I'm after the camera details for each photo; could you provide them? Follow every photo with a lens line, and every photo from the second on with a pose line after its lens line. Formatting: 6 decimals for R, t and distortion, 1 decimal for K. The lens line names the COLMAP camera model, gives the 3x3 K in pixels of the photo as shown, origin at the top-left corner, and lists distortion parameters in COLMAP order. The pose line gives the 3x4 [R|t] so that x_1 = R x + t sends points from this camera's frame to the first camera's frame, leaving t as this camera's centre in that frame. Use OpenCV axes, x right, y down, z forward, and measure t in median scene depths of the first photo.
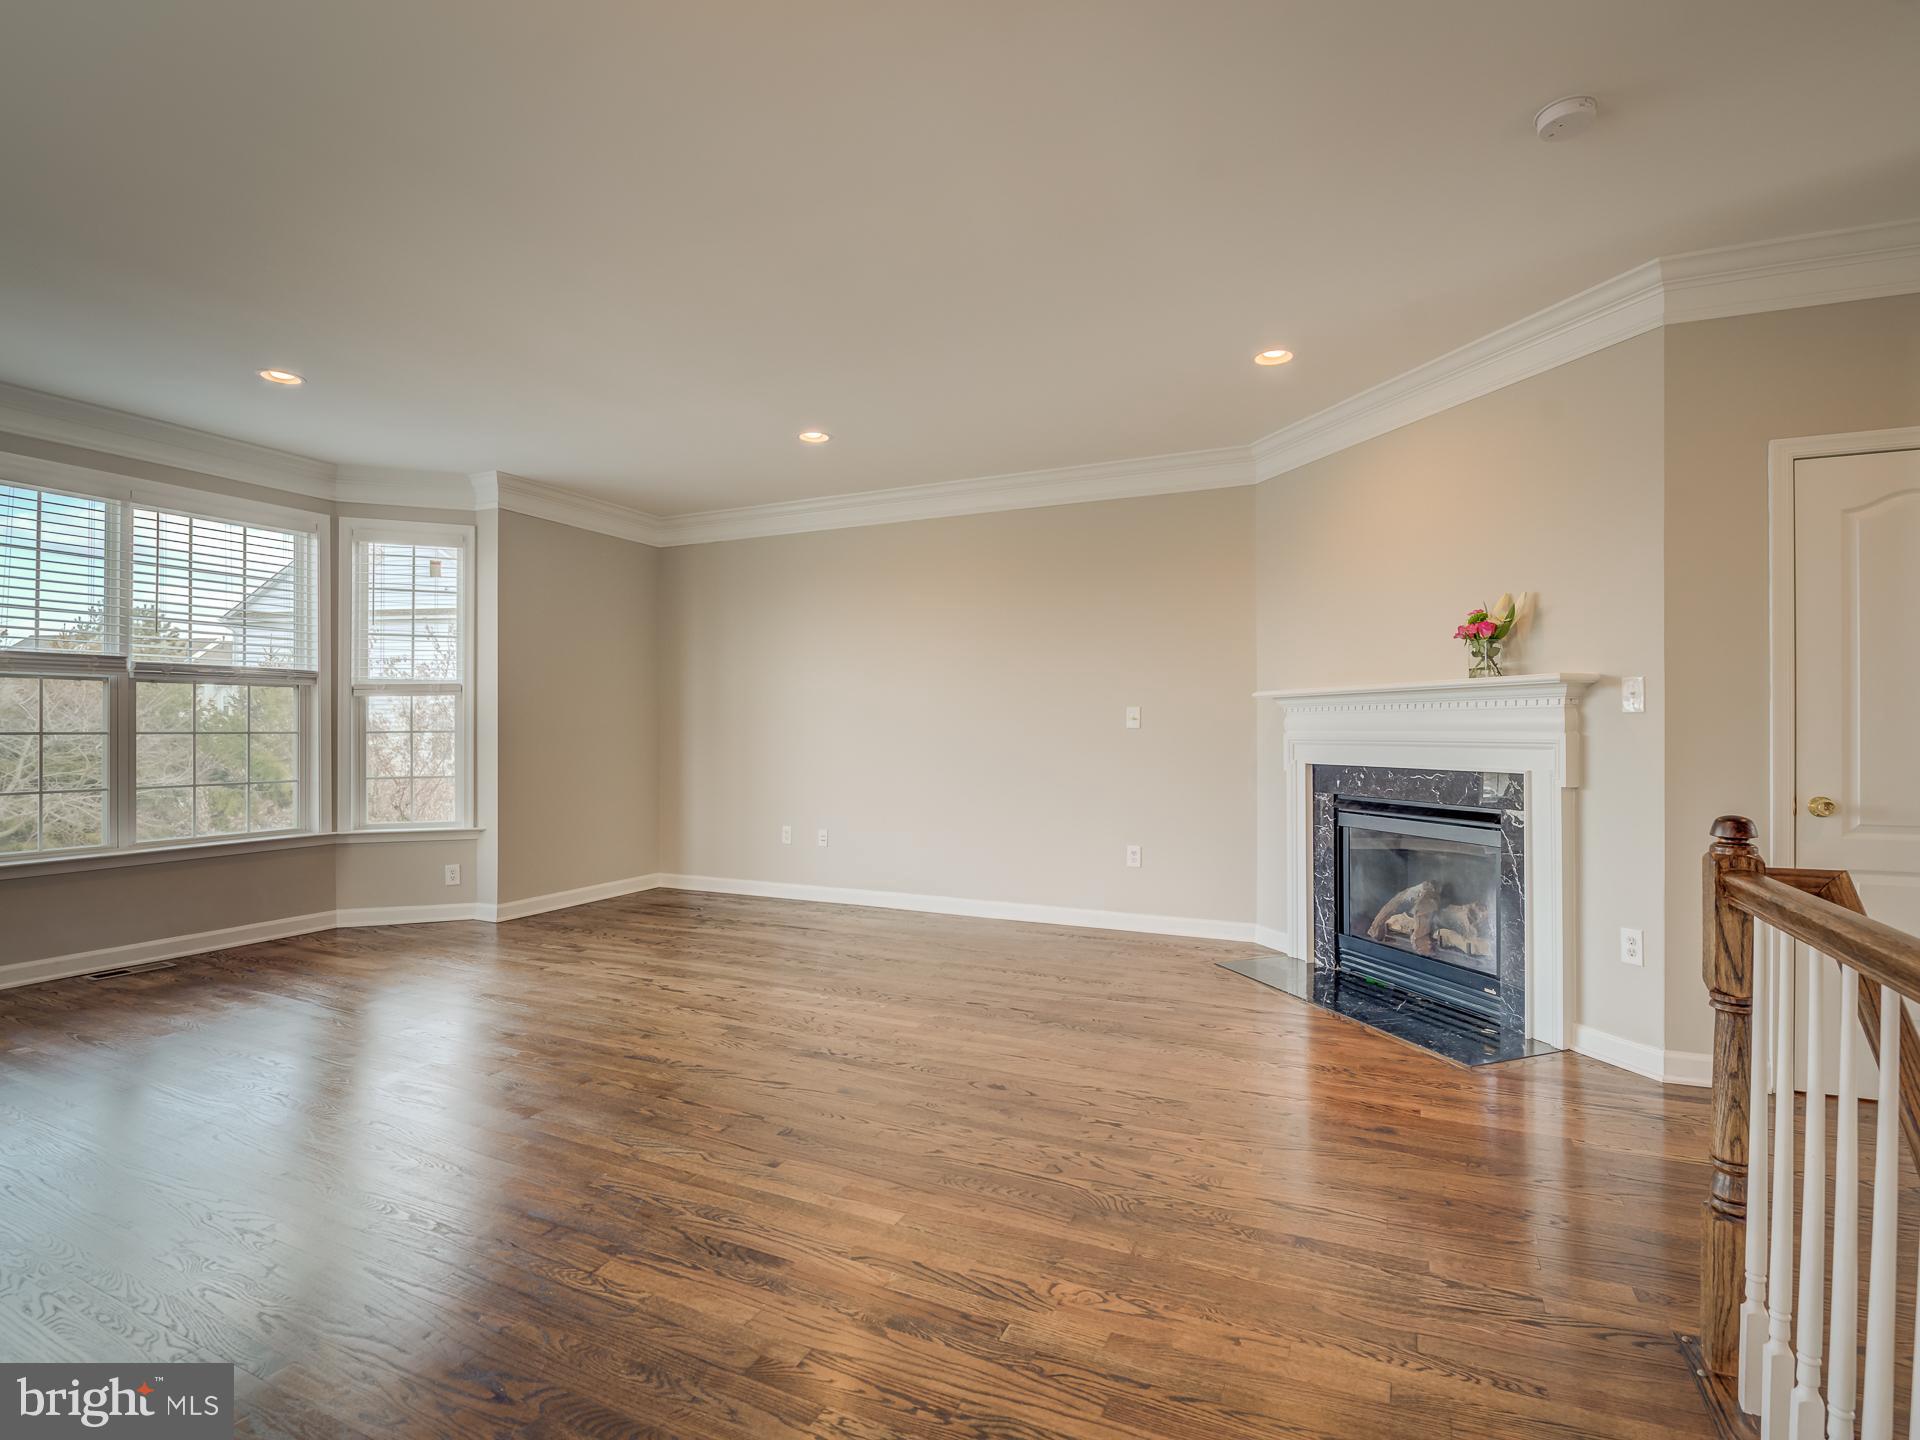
lens RADIAL K [[923.4, 0, 963.8], [0, 923.4, 745.0], [0, 0, 1]] dist [-0.014764, -0.000922]
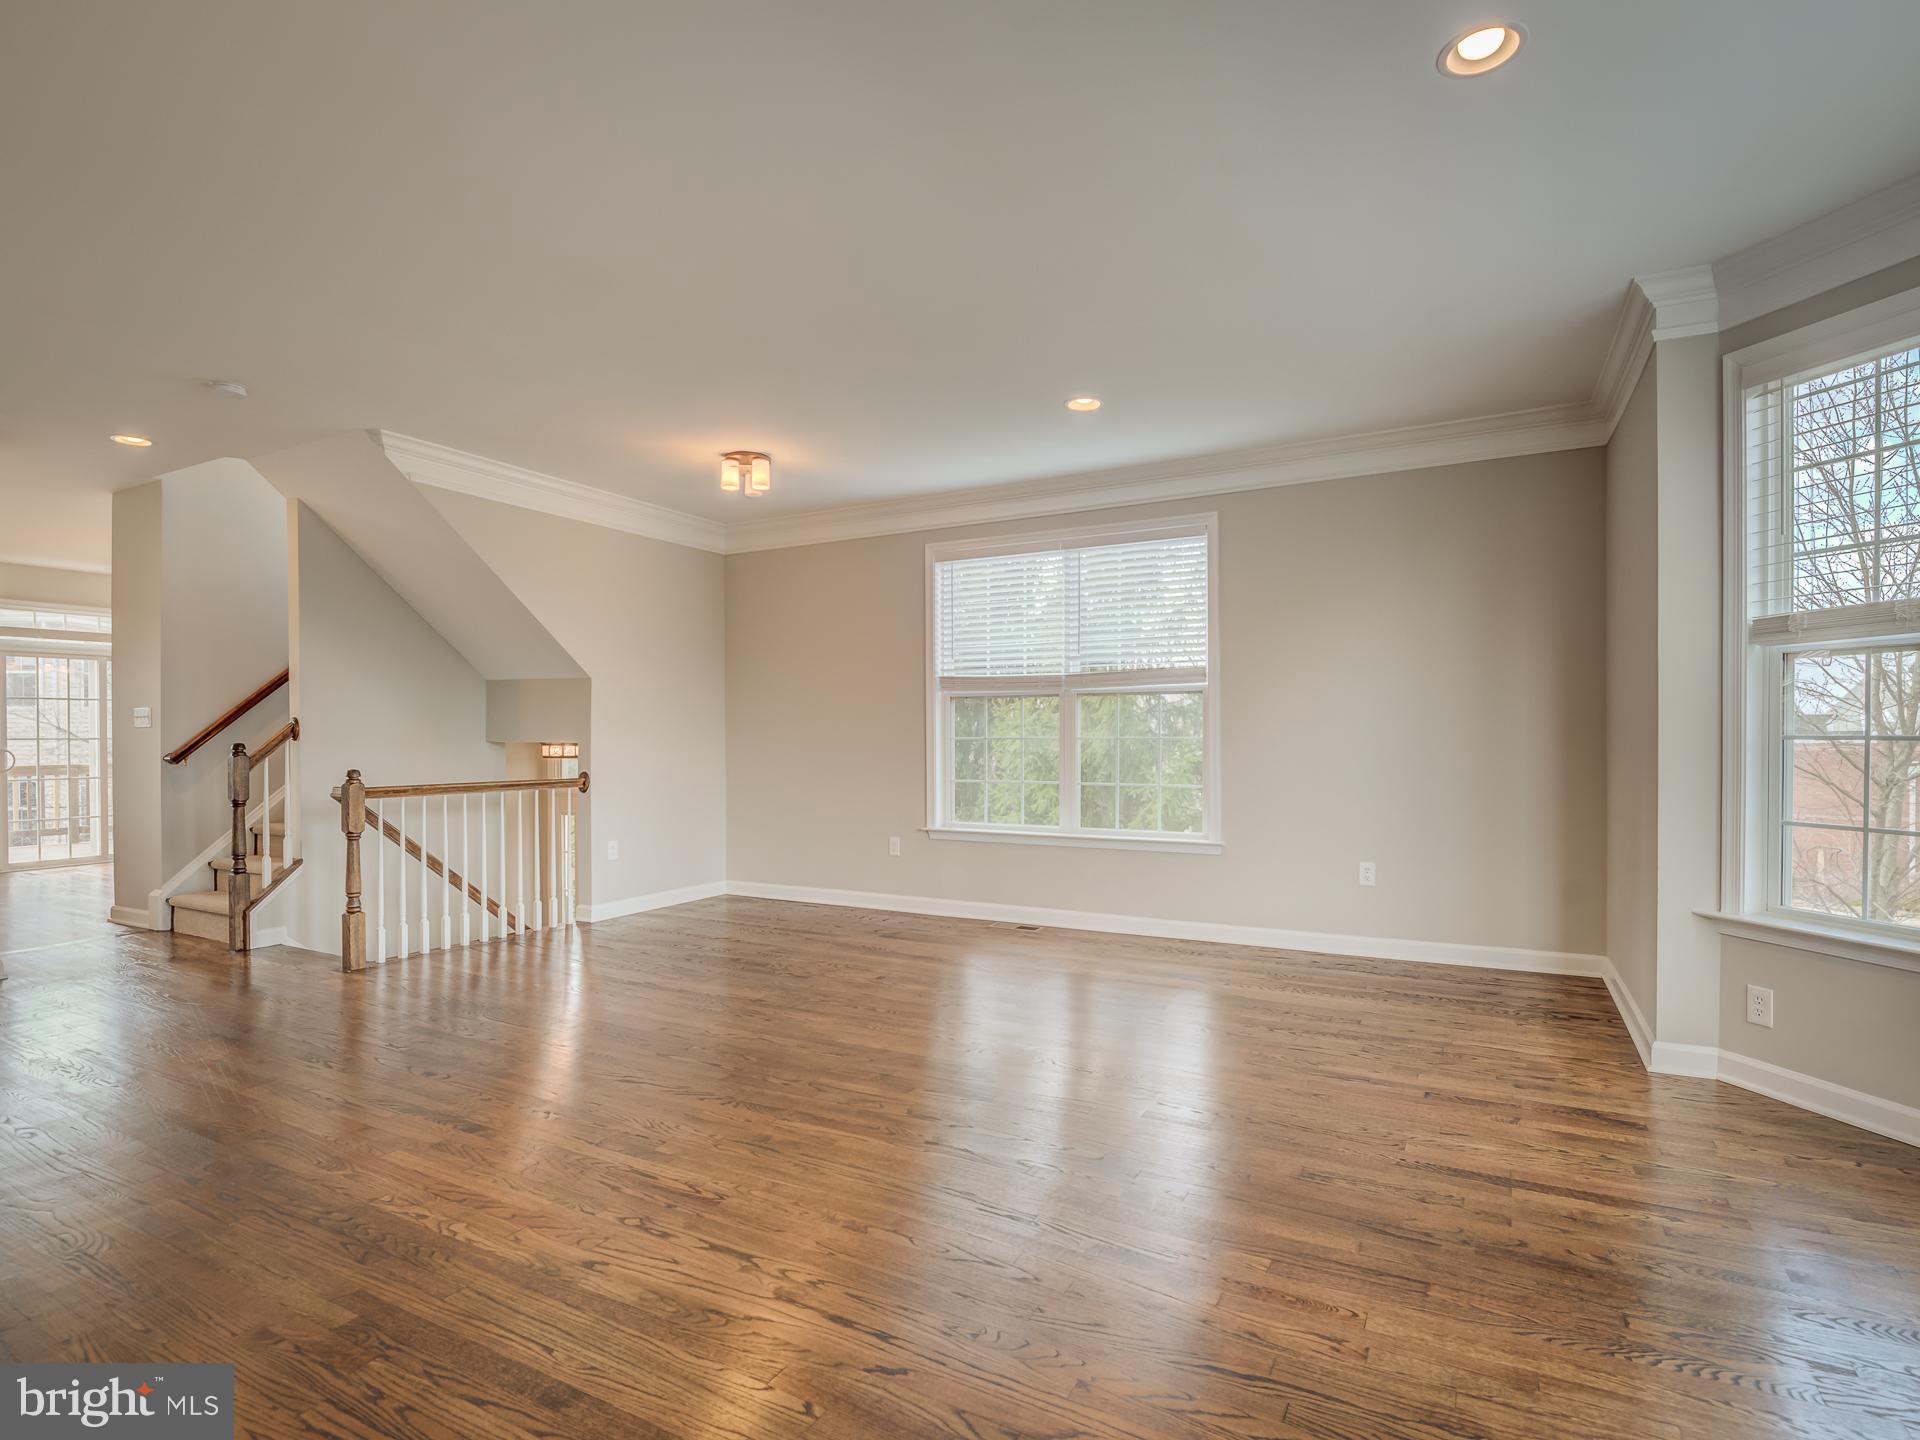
lens RADIAL K [[968.9, 0, 966.6], [0, 968.9, 706.6], [0, 0, 1]] dist [0.003220, 0.000023]
pose [[-0.997963, 0.008049, 0.063280, -0.447224], [0.007013, 0.999838, -0.016577, -0.020961], [-0.063403, -0.016100, -0.997858, 1.418589]]
